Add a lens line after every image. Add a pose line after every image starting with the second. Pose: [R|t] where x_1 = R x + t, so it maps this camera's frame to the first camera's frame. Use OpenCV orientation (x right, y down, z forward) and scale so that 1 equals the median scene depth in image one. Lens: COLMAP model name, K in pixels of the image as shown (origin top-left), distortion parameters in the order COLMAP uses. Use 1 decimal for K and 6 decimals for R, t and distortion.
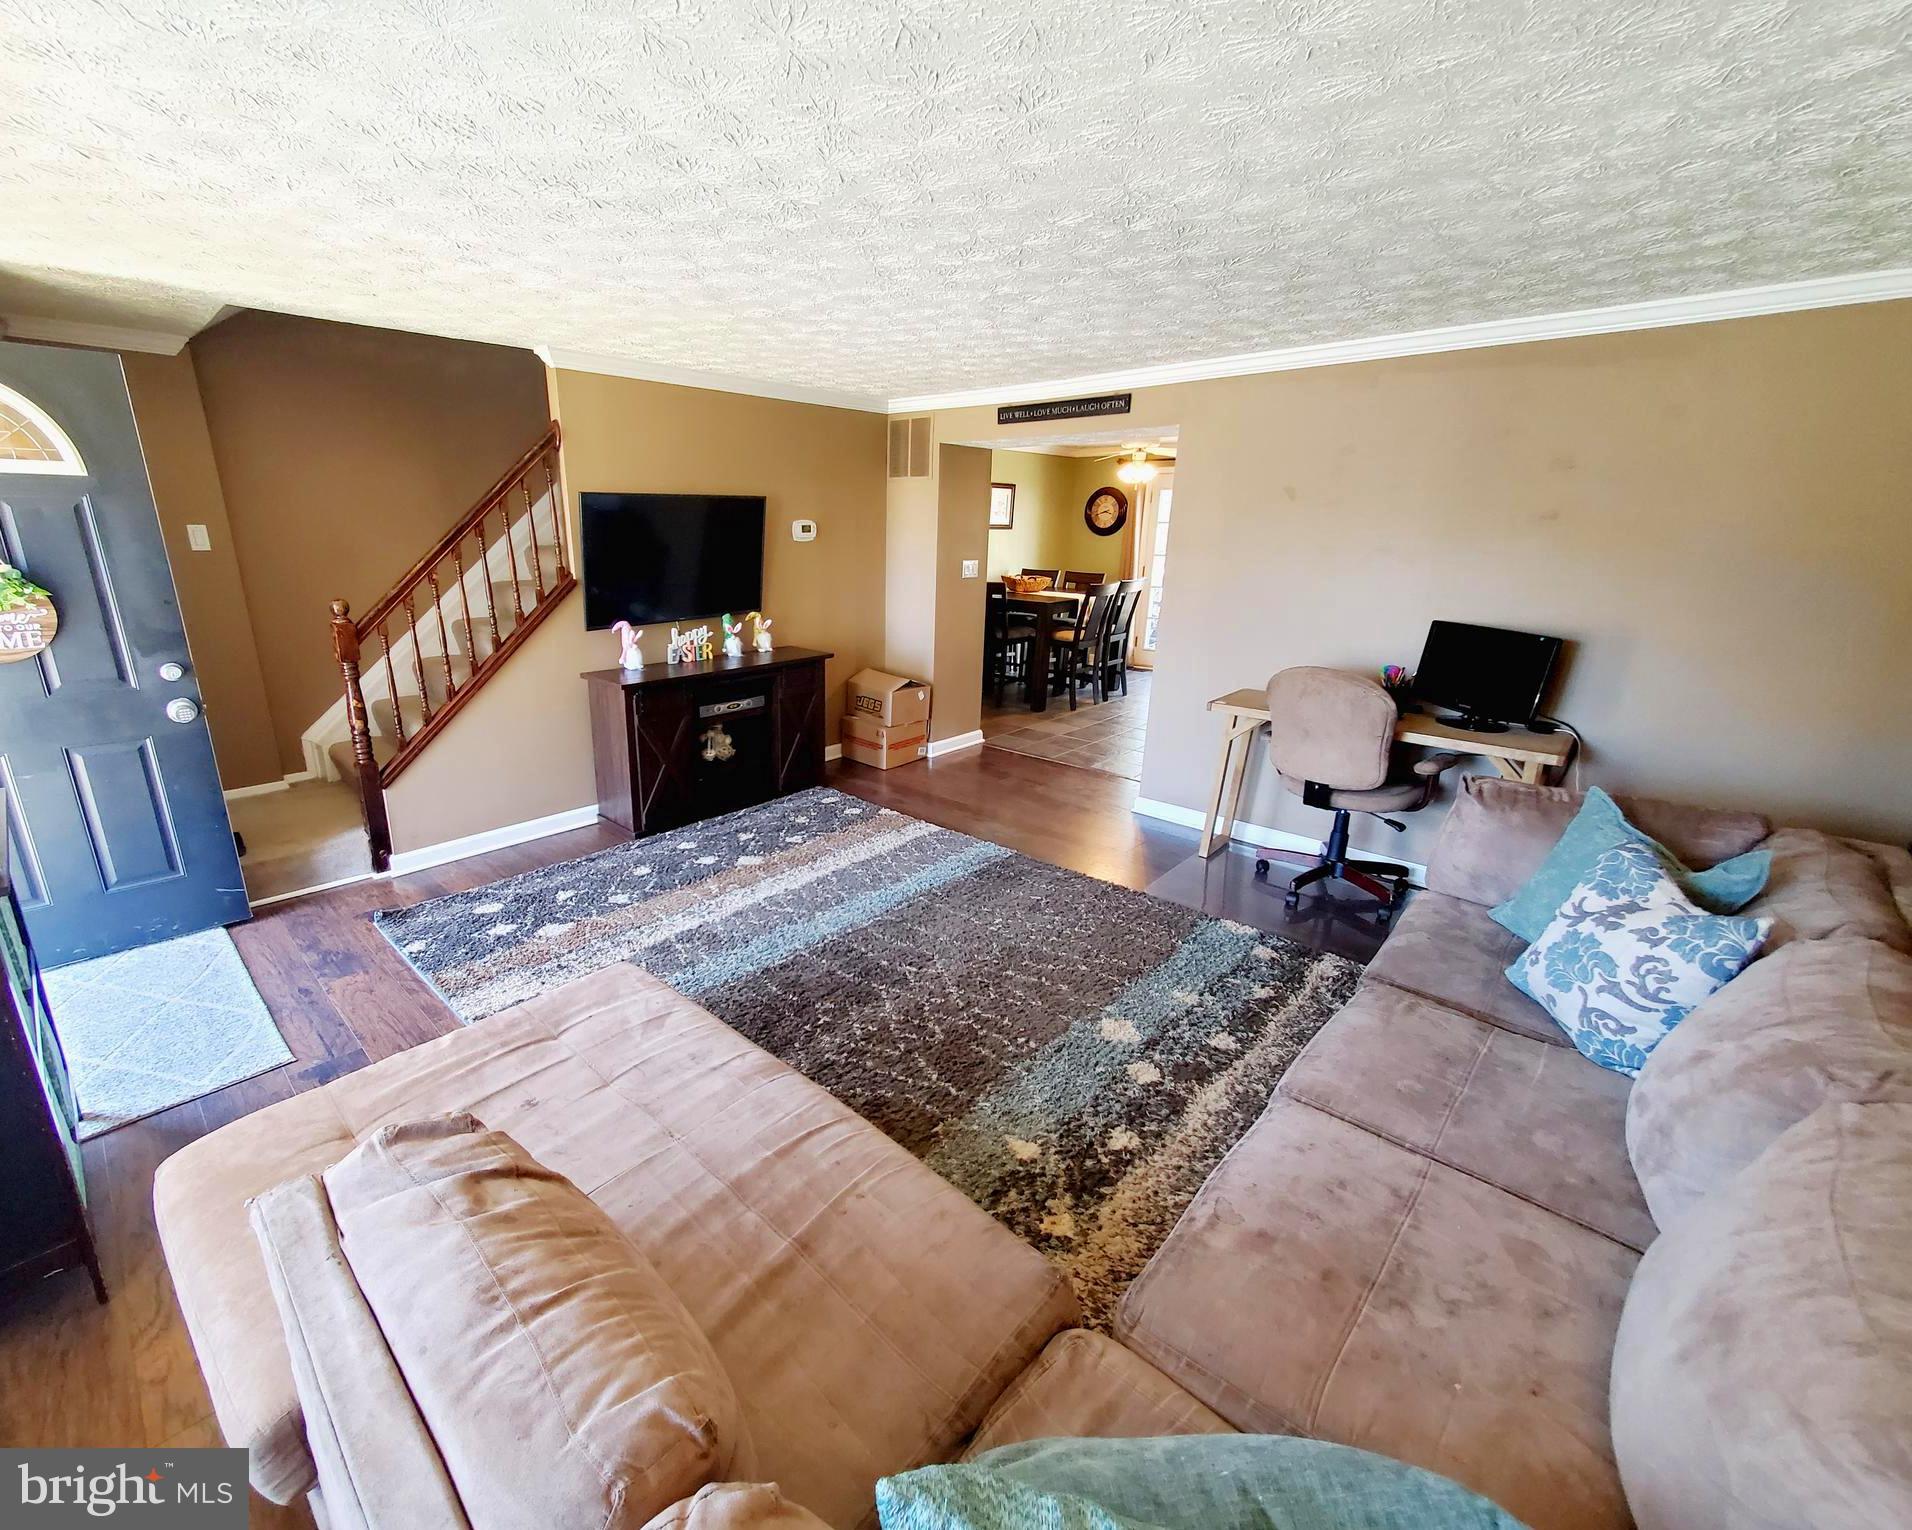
lens RADIAL K [[808.3, 0, 865.5], [0, 808.3, 770.0], [0, 0, 1]] dist [-0.000455, -0.000011]
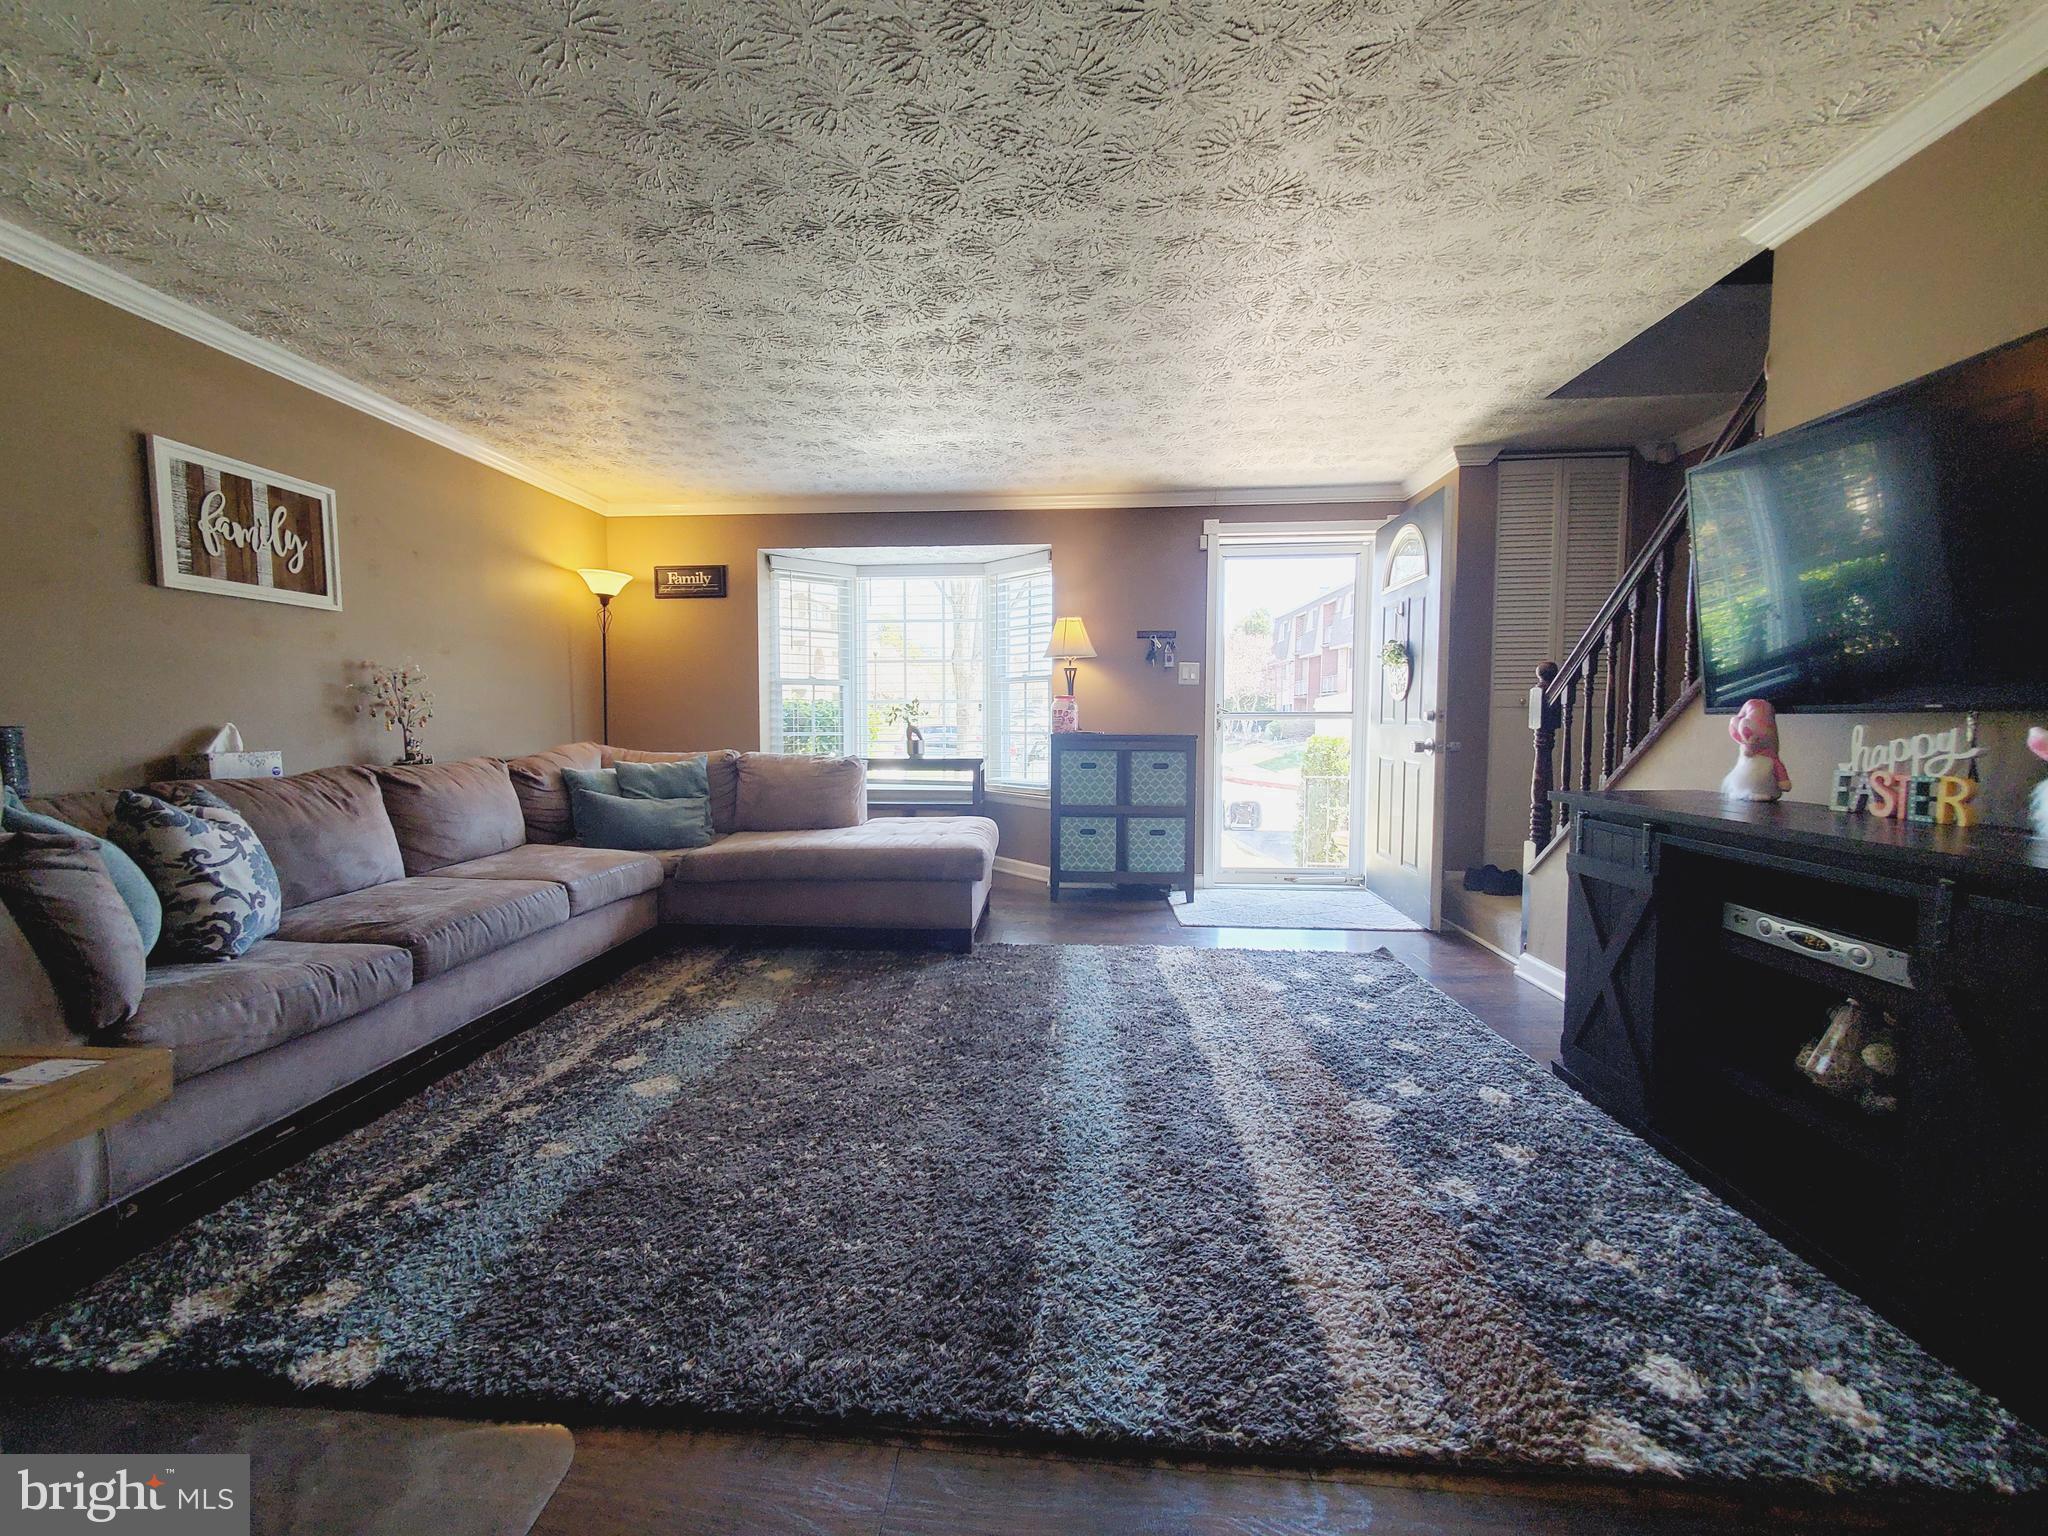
lens RADIAL K [[821.3, 0, 1016.2], [0, 821.3, 768.9], [0, 0, 1]] dist [0.002104, 0.000256]
pose [[-0.759779, 0.034290, -0.649277, 0.429497], [-0.194130, 0.941093, 0.276871, -0.232996], [0.620524, 0.336405, -0.708366, 1.292253]]
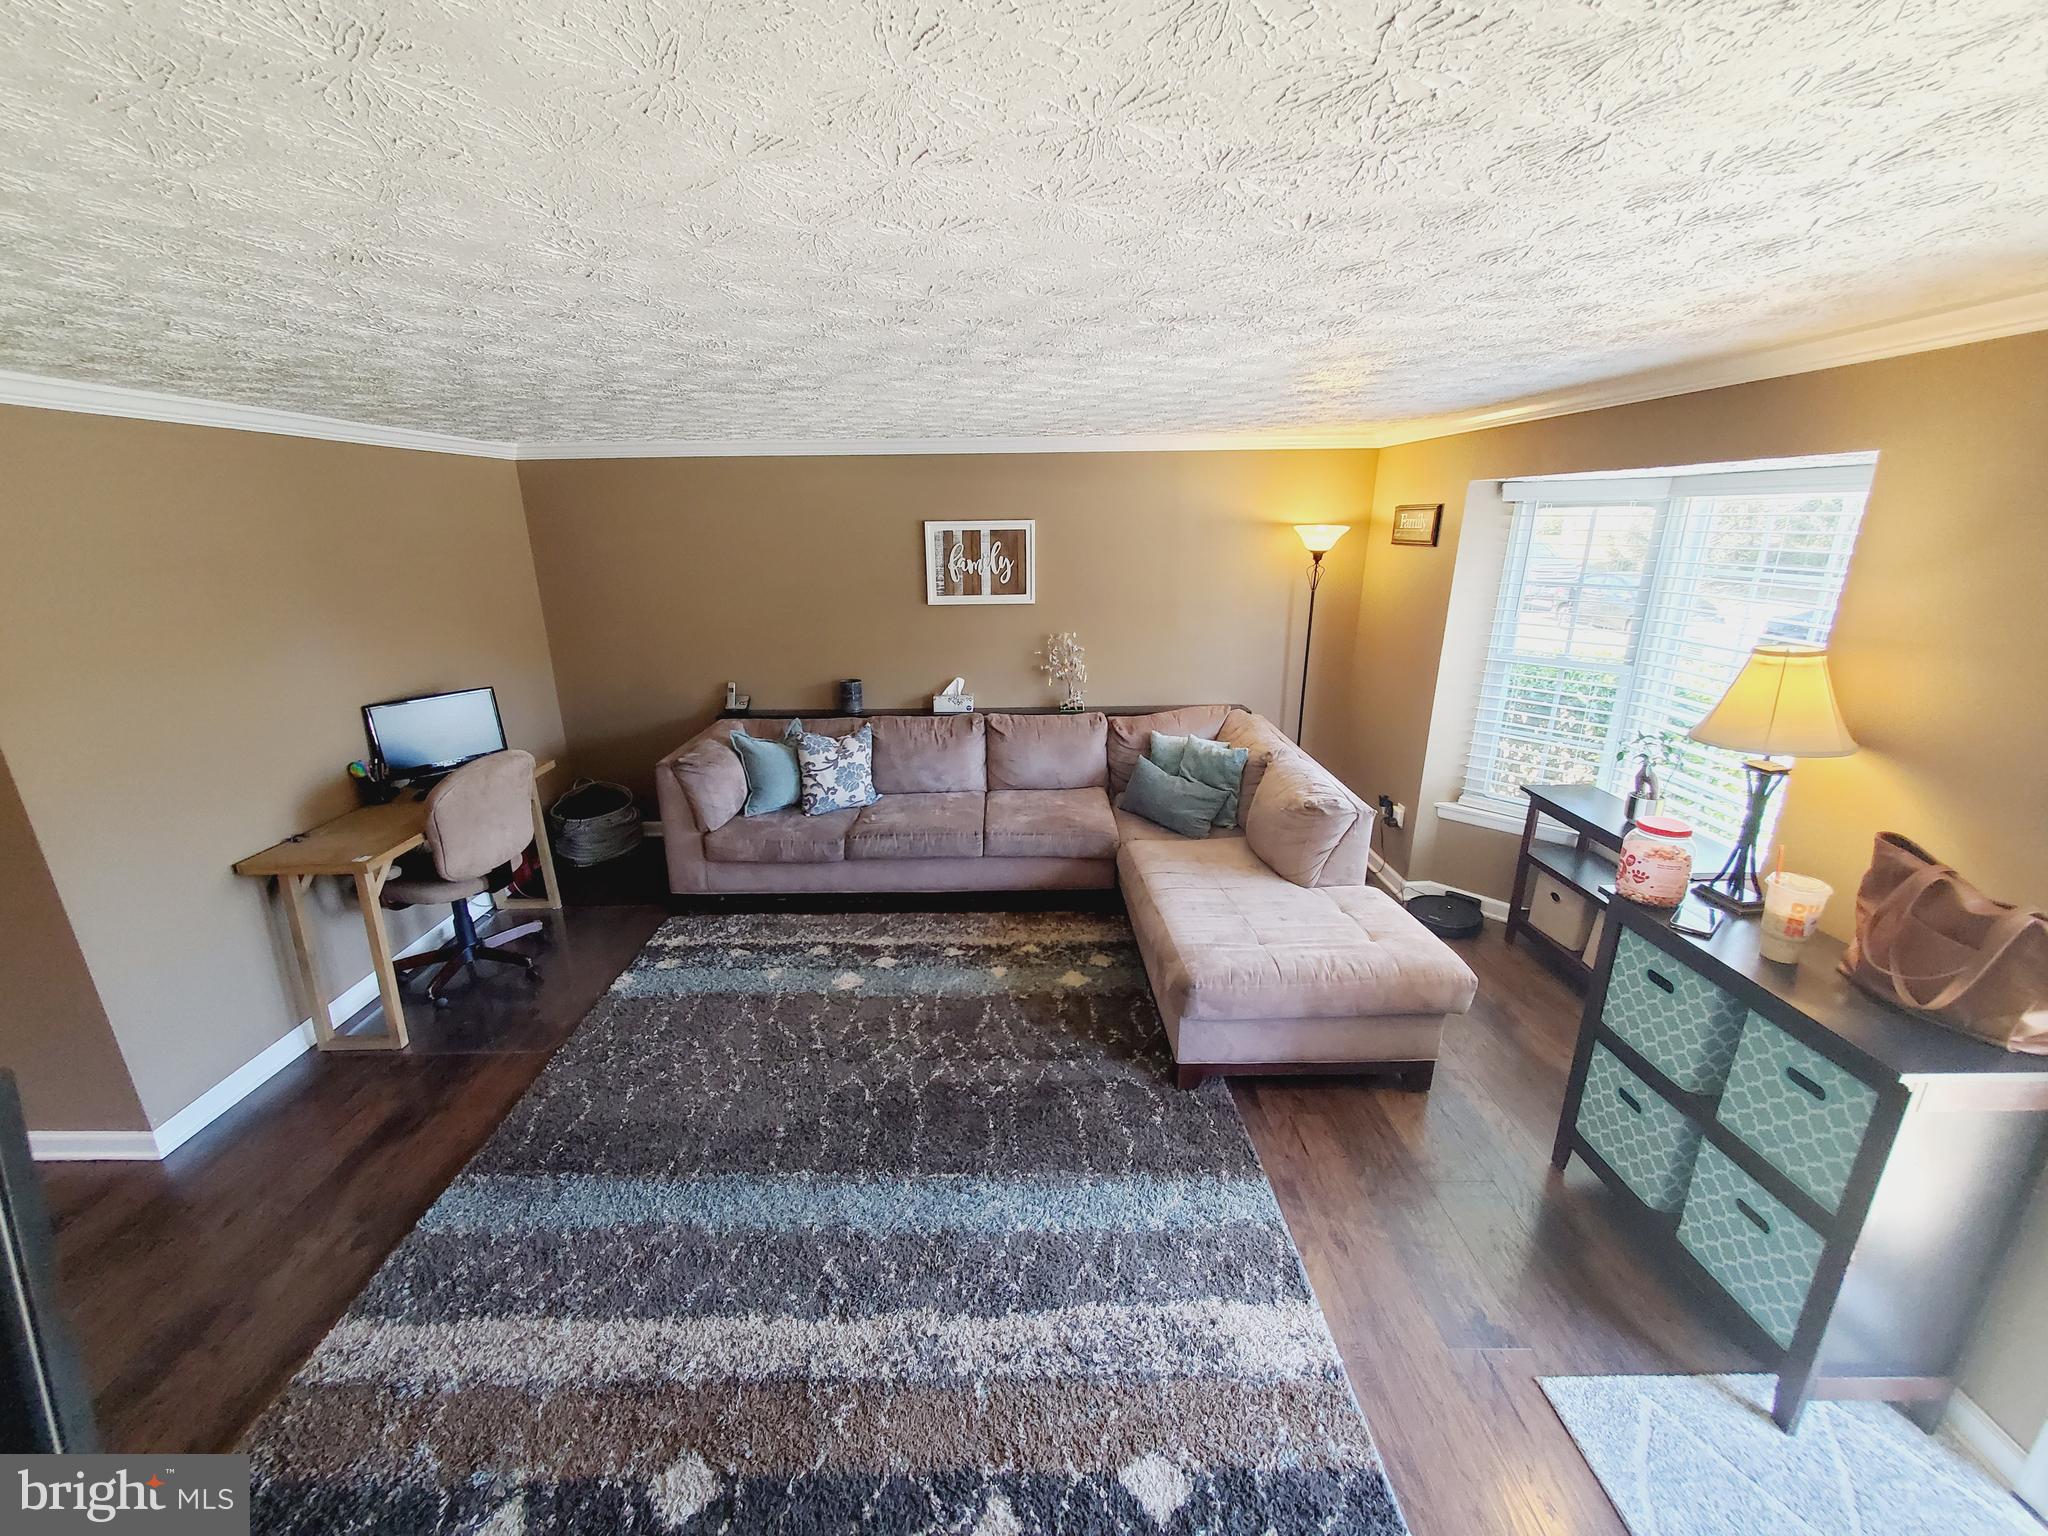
lens RADIAL K [[821.3, 0, 987.9], [0, 821.3, 764.5], [0, 0, 1]] dist [0.002104, 0.000256]
pose [[-0.690898, -0.209668, 0.691881, -0.530778], [0.217939, 0.852098, 0.475849, -0.433548], [-0.689320, 0.479551, -0.543018, 1.042483]]
